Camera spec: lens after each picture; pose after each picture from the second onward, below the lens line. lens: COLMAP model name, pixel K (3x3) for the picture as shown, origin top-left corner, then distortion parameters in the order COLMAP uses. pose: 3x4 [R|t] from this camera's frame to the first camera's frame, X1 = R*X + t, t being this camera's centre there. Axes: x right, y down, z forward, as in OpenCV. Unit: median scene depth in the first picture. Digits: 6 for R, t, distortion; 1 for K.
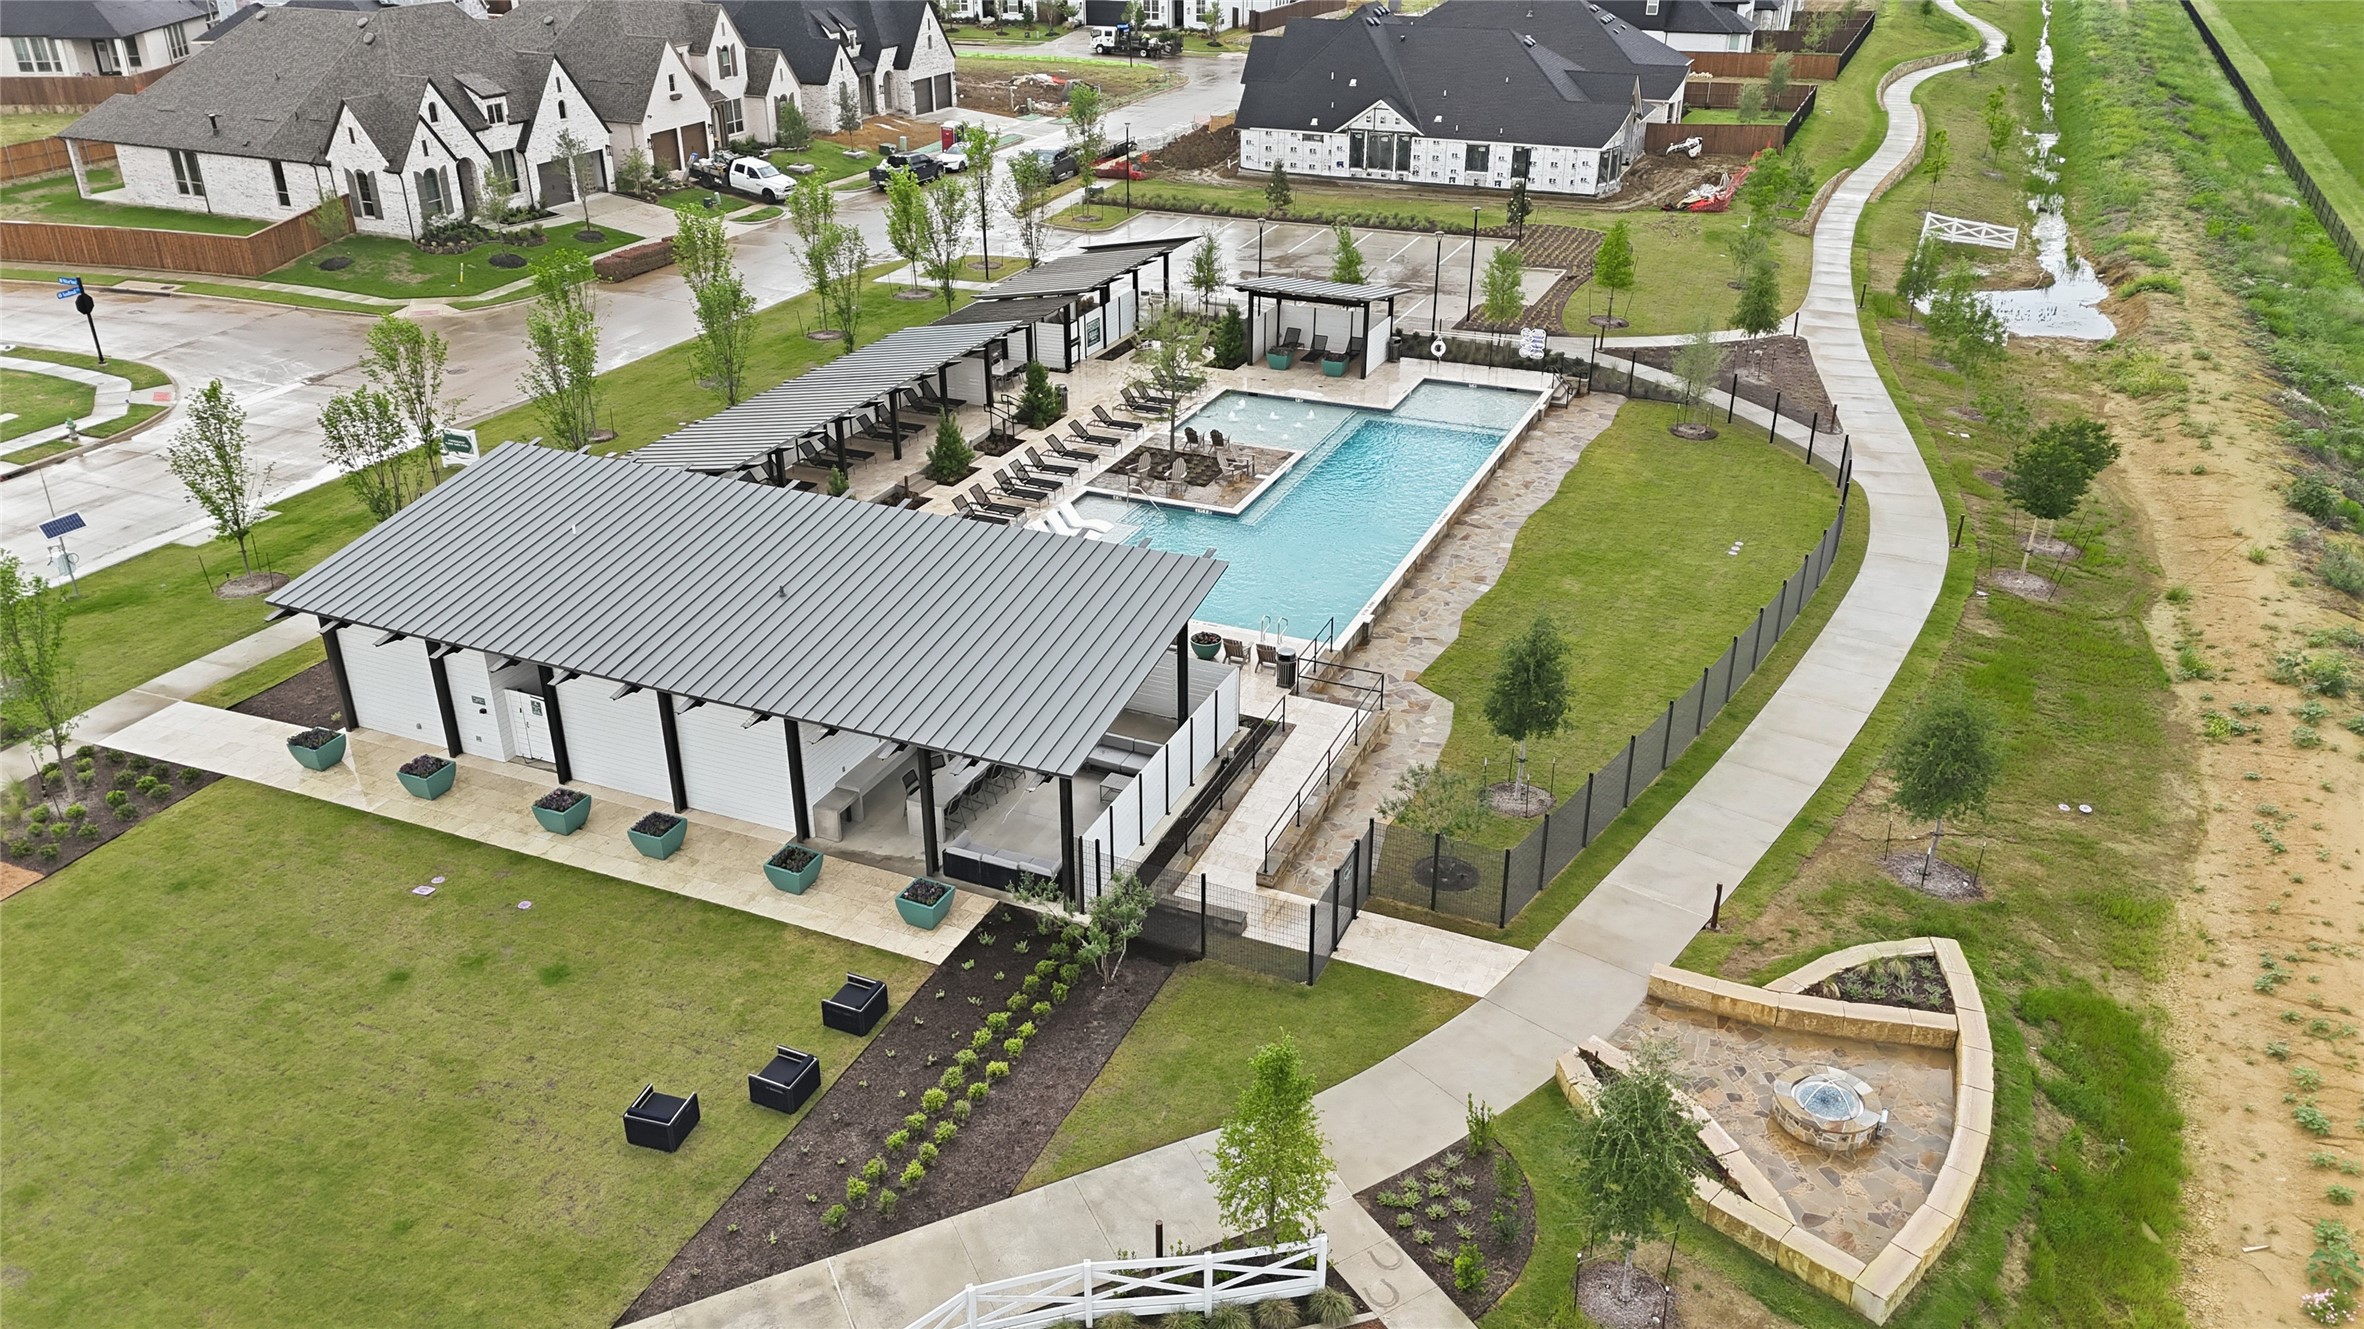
lens RADIAL K [[1730.5, 0, 1182.0], [0, 1730.5, 664.5], [0, 0, 1]] dist [0.079523, -0.087521]
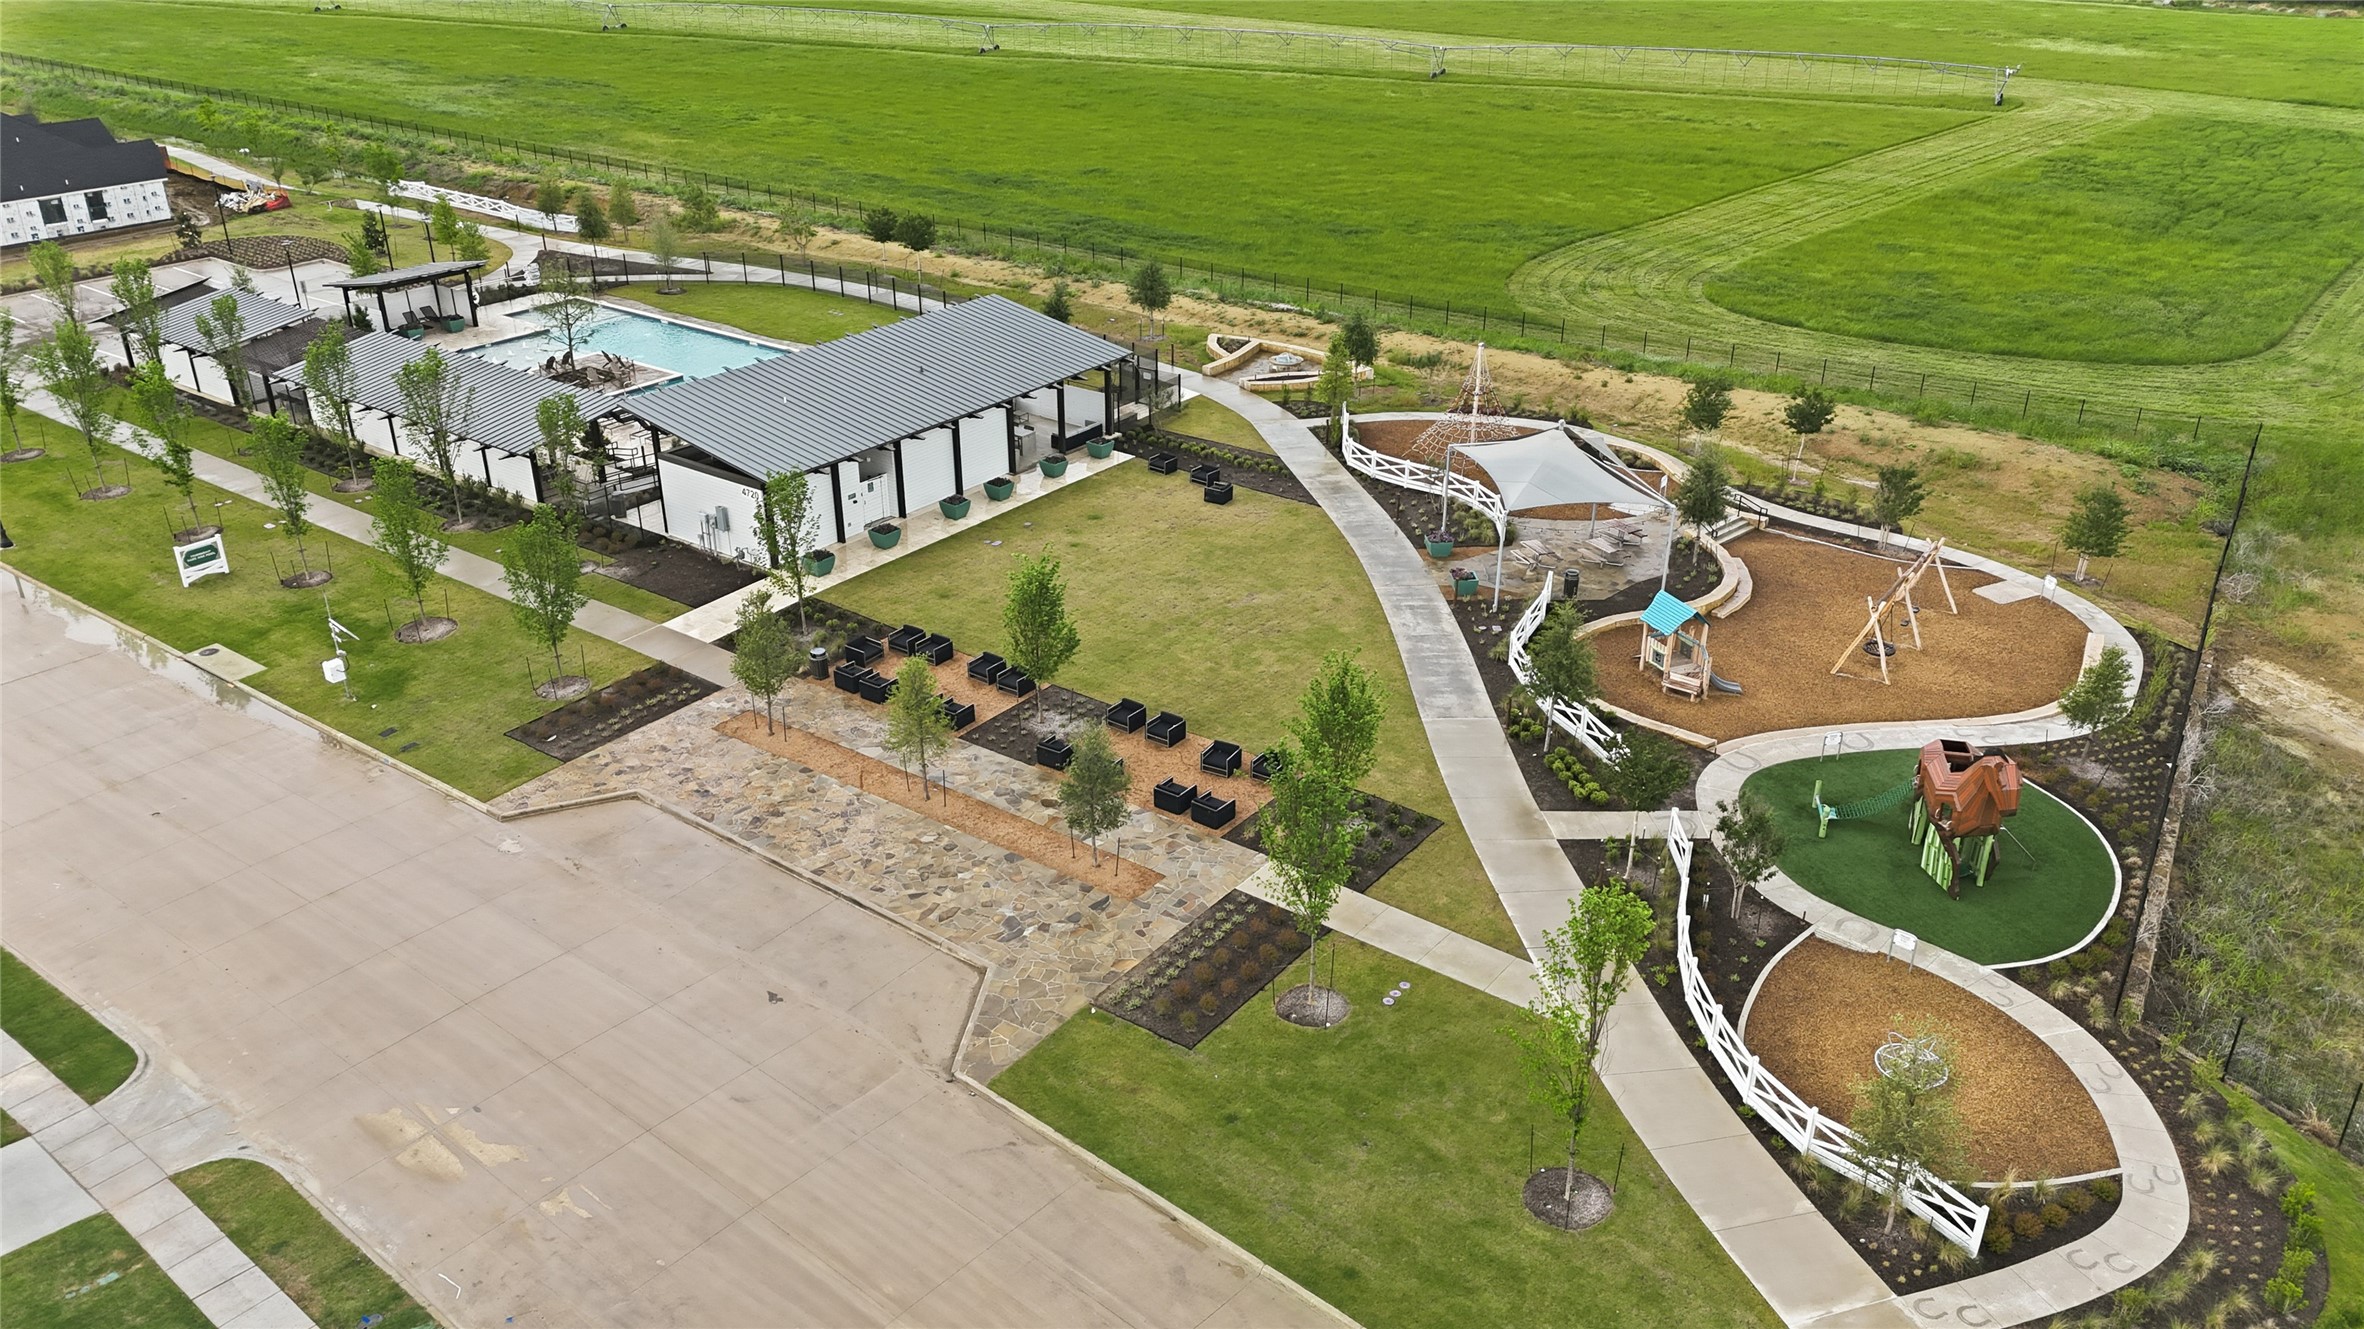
lens RADIAL K [[1730.5, 0, 1182.0], [0, 1730.5, 664.5], [0, 0, 1]] dist [0.079523, -0.087521]
pose [[0.225640, -0.422992, 0.877590, -1.313104], [0.428681, 0.852033, 0.300454, -0.142797], [-0.874825, 0.308412, 0.373581, 0.131683]]
